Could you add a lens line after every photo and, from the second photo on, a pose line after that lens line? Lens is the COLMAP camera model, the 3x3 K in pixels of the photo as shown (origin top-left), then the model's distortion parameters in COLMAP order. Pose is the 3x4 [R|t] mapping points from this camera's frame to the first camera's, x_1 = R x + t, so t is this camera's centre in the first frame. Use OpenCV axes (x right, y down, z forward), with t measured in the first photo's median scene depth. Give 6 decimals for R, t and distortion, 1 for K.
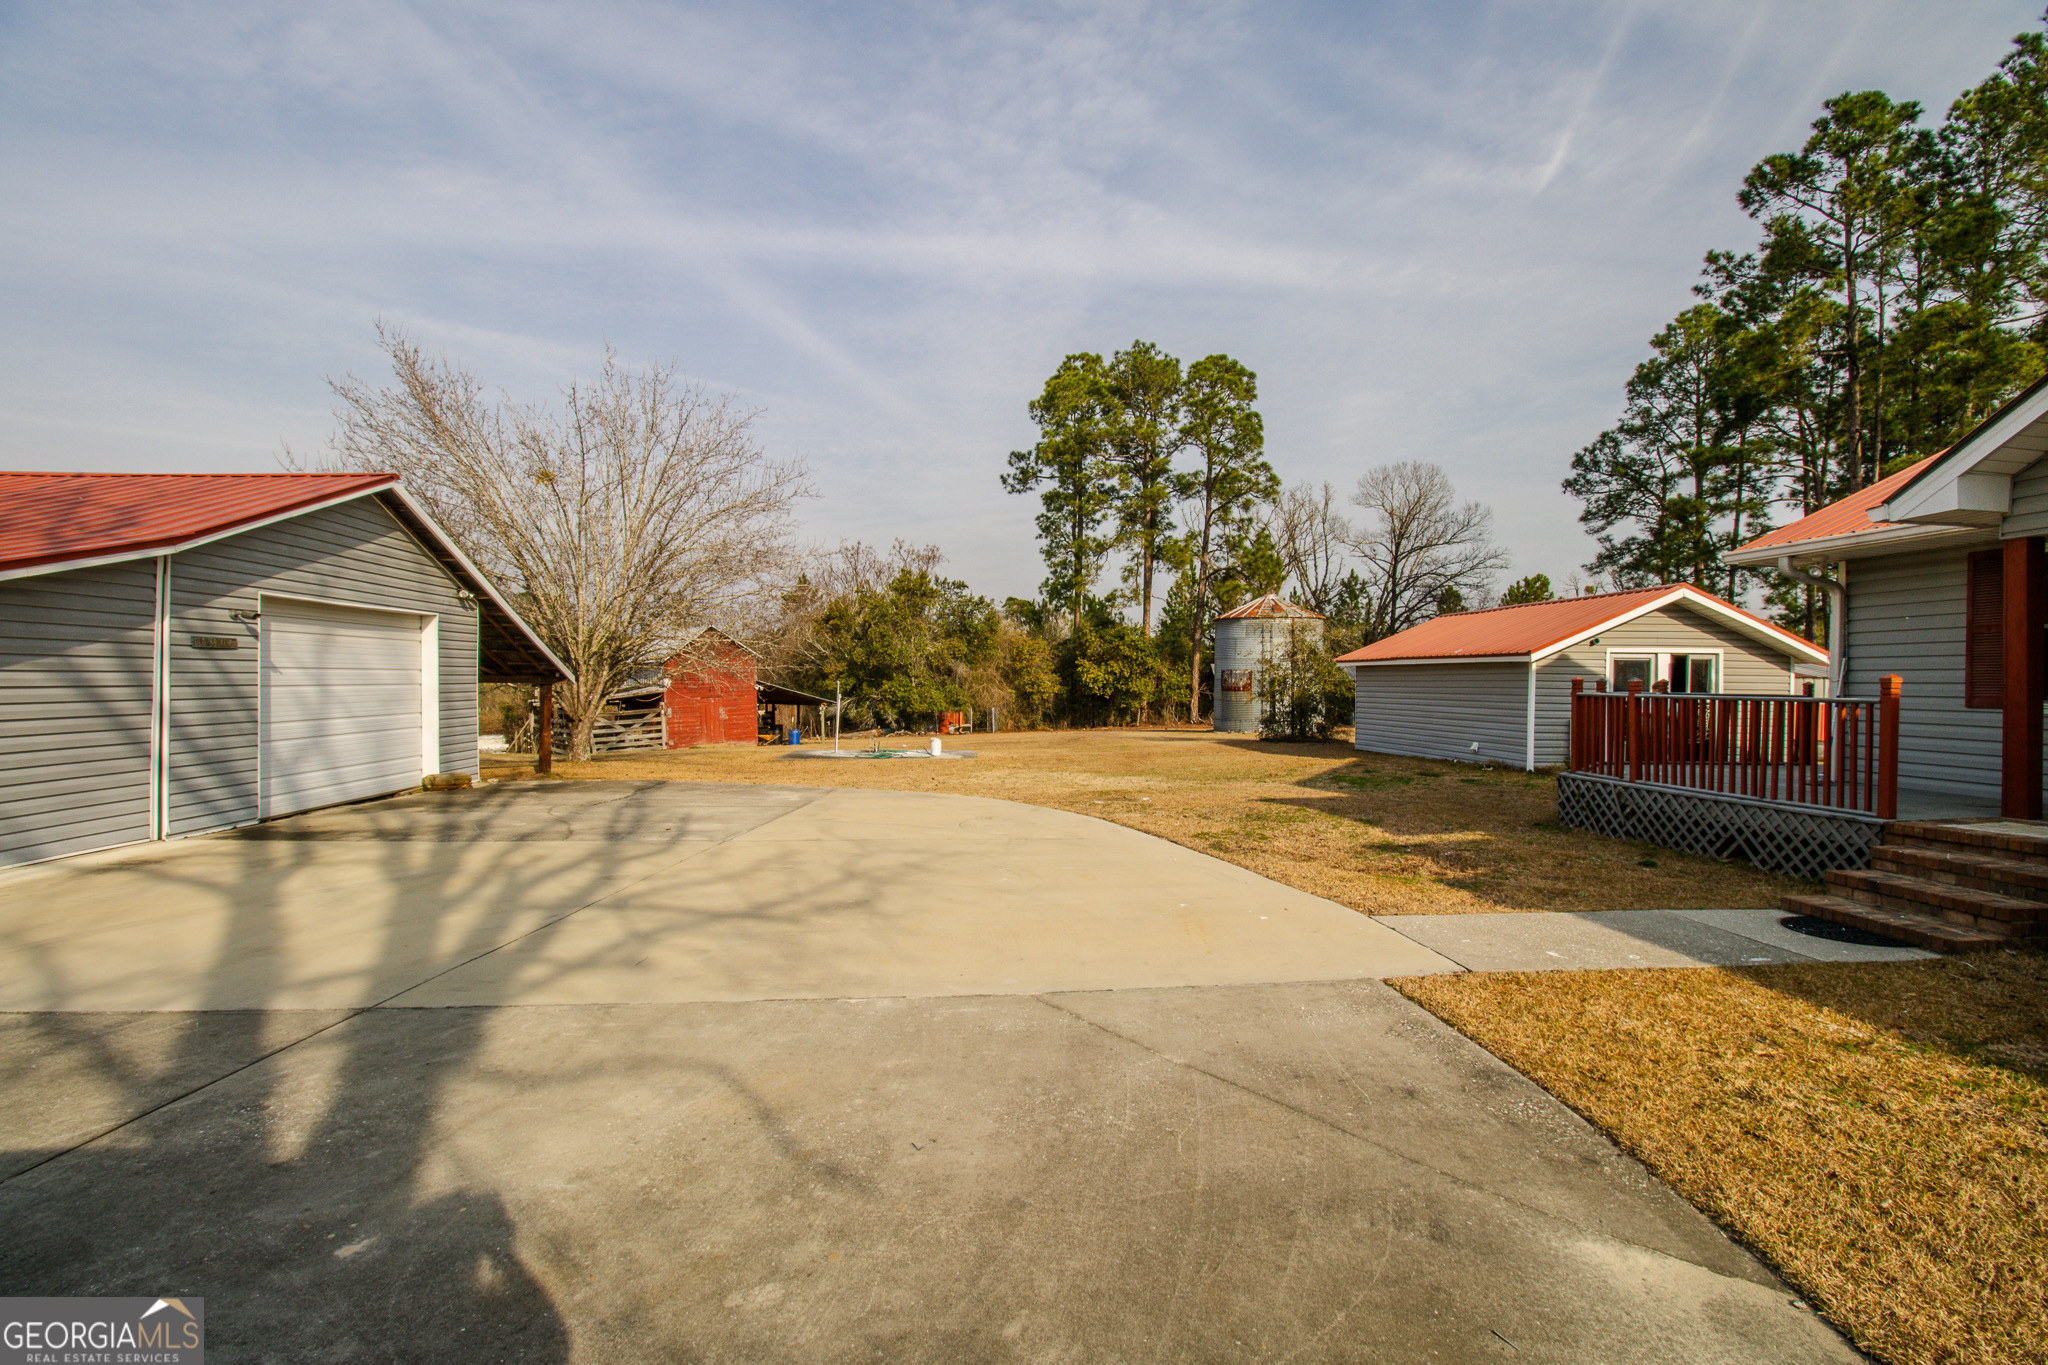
lens RADIAL K [[958.7, 0, 1024.0], [0, 958.7, 682.5], [0, 0, 1]] dist [-0.000214, -0.011336]
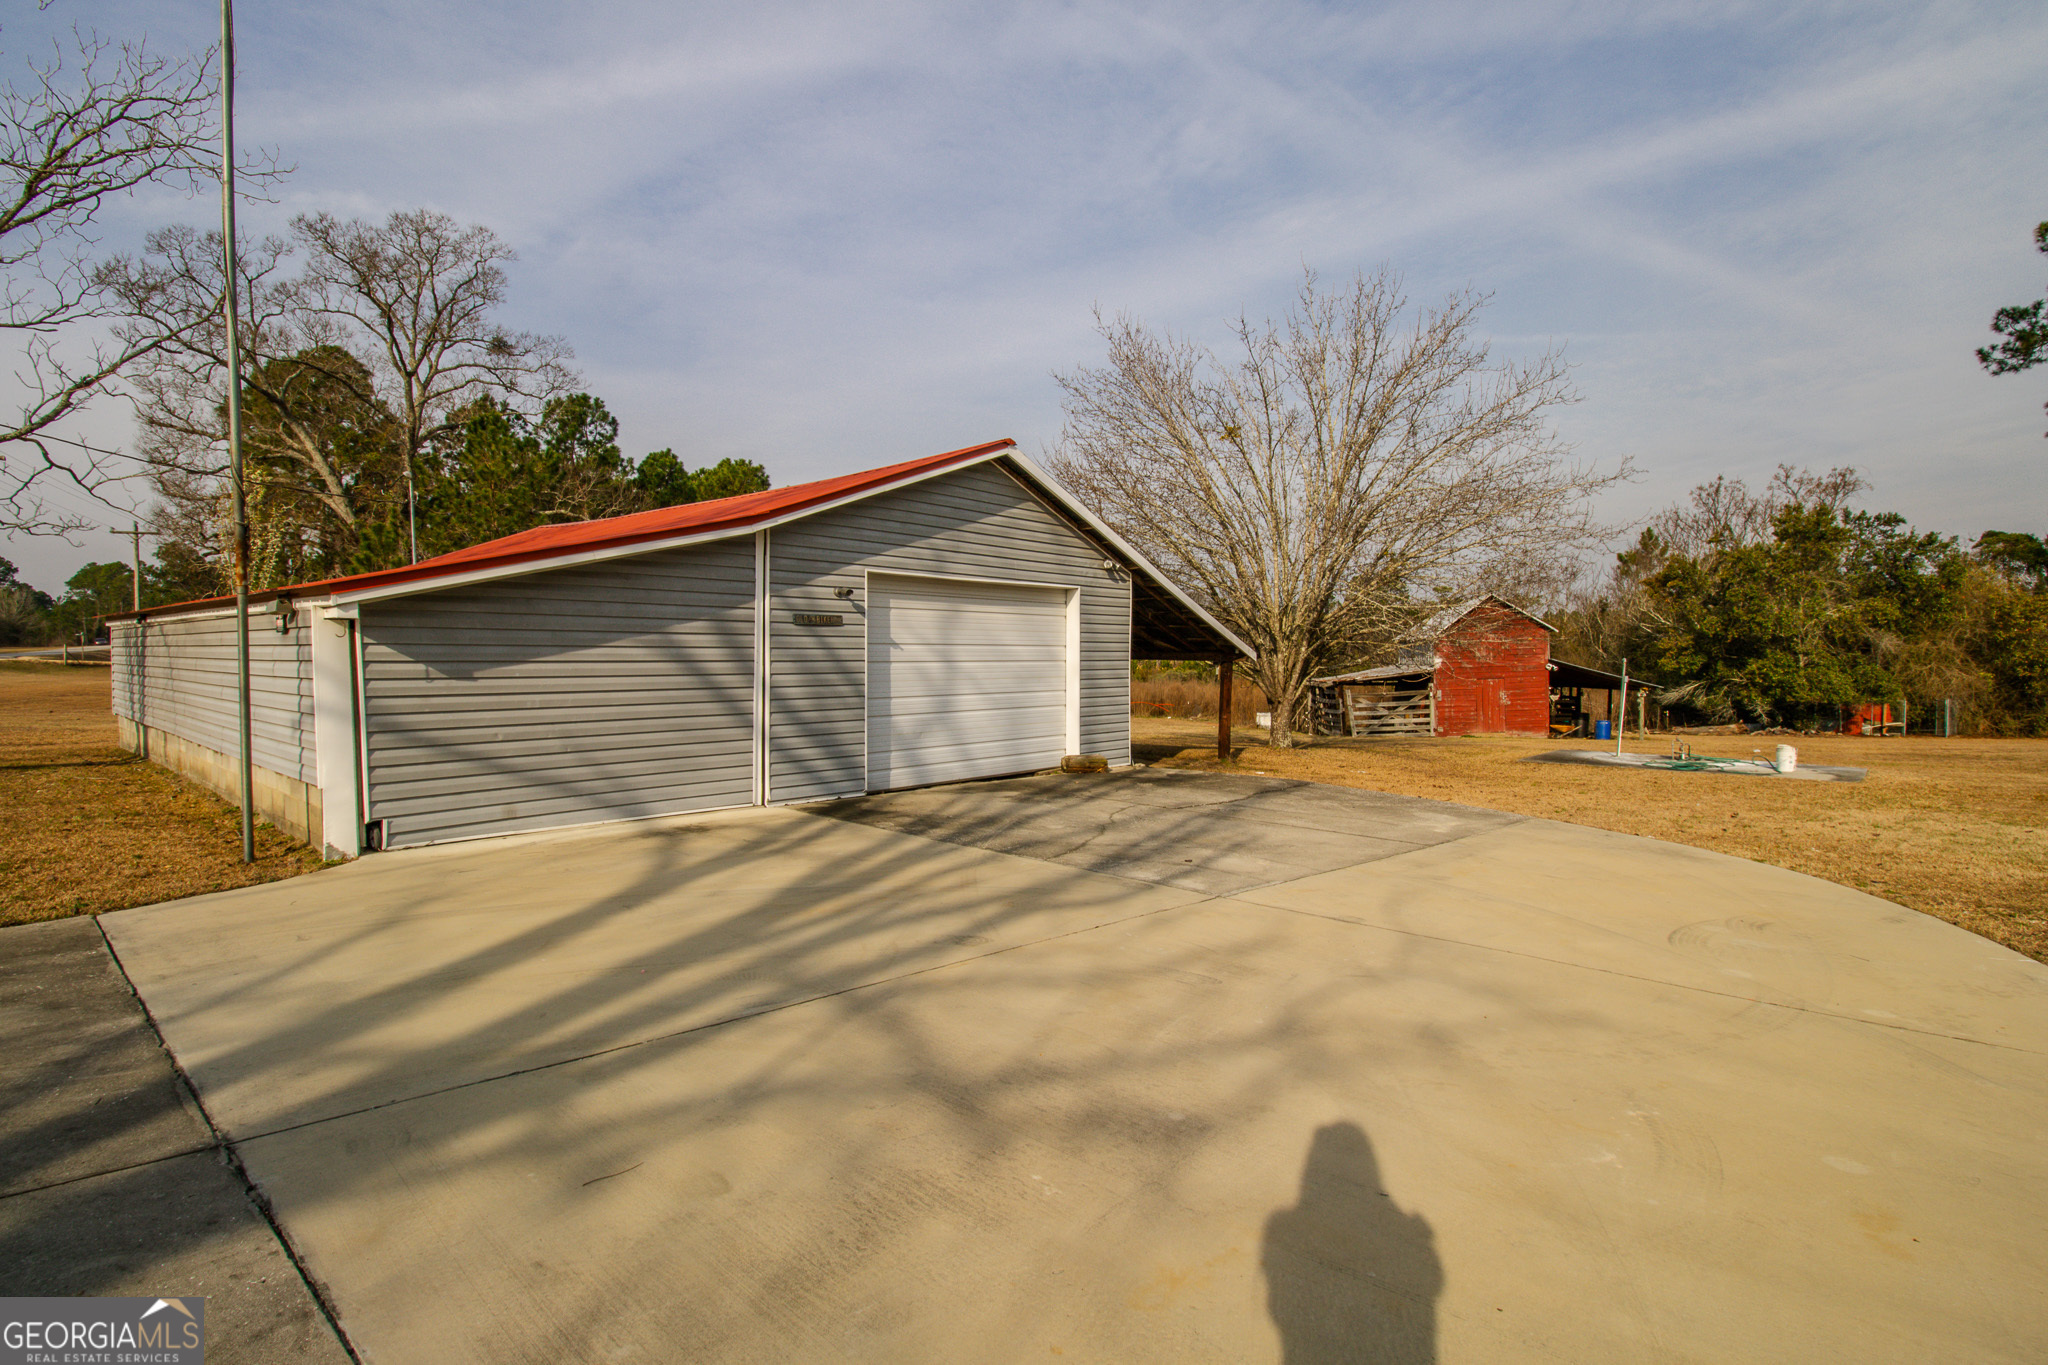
lens RADIAL K [[965.4, 0, 1031.3], [0, 965.4, 689.3], [0, 0, 1]] dist [-0.000611, -0.010975]
pose [[0.684900, 0.021143, -0.728330, 0.014788], [-0.000647, 0.999596, 0.028410, 0.000781], [0.728637, -0.018987, 0.684637, 0.084563]]
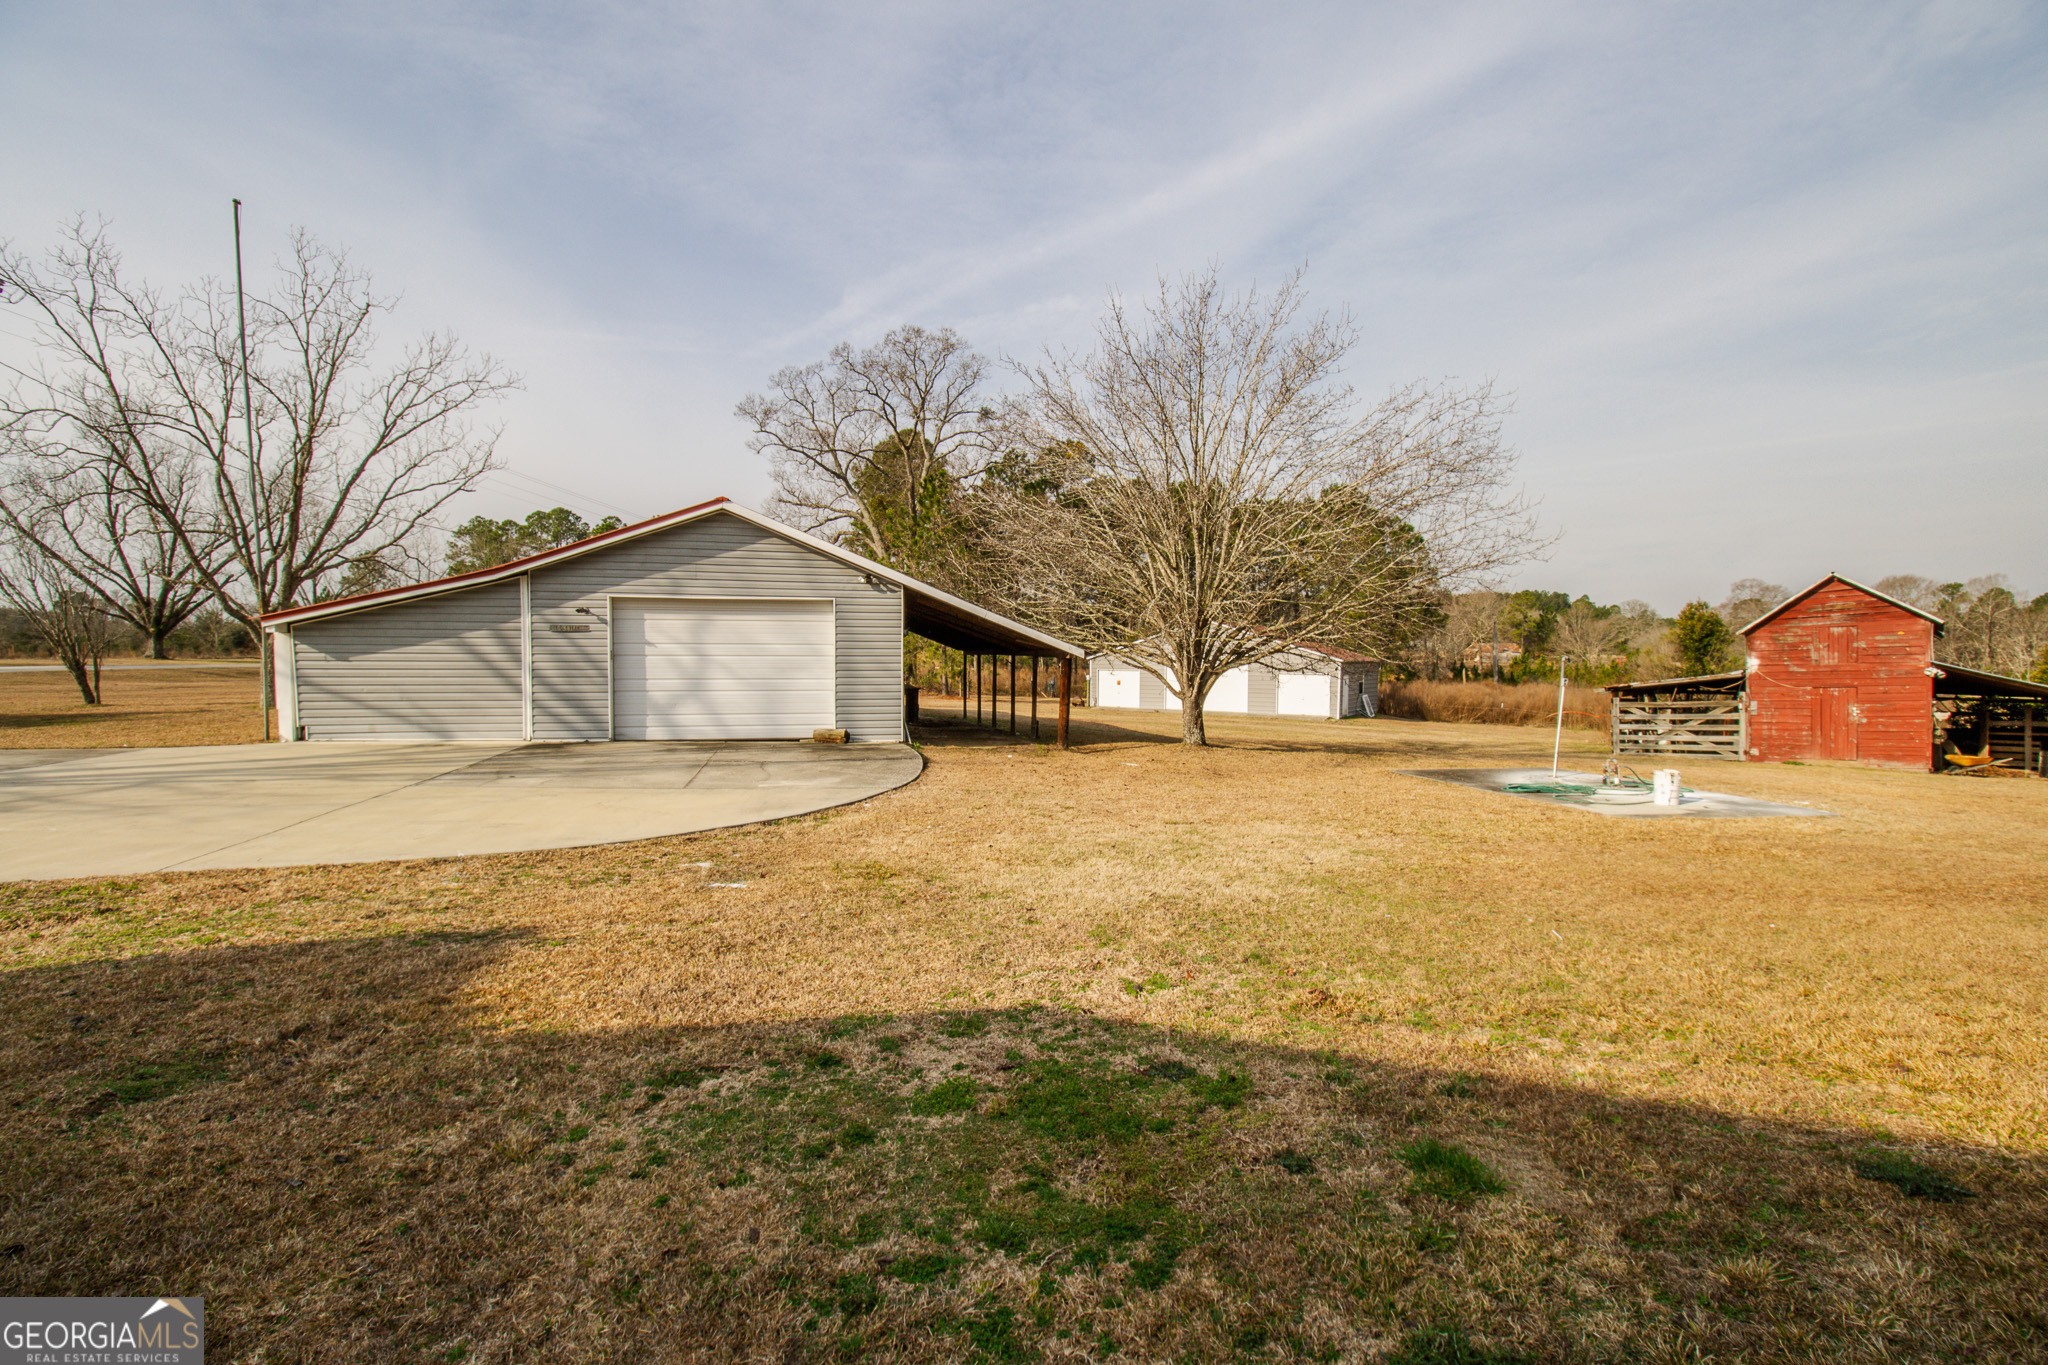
lens RADIAL K [[952.1, 0, 1030.5], [0, 952.1, 694.5], [0, 0, 1]] dist [-0.001611, -0.000575]
pose [[0.134675, 0.034318, -0.990295, 0.173972], [-0.007128, 0.999408, 0.033664, 0.002378], [0.990864, 0.002525, 0.134840, 0.298172]]
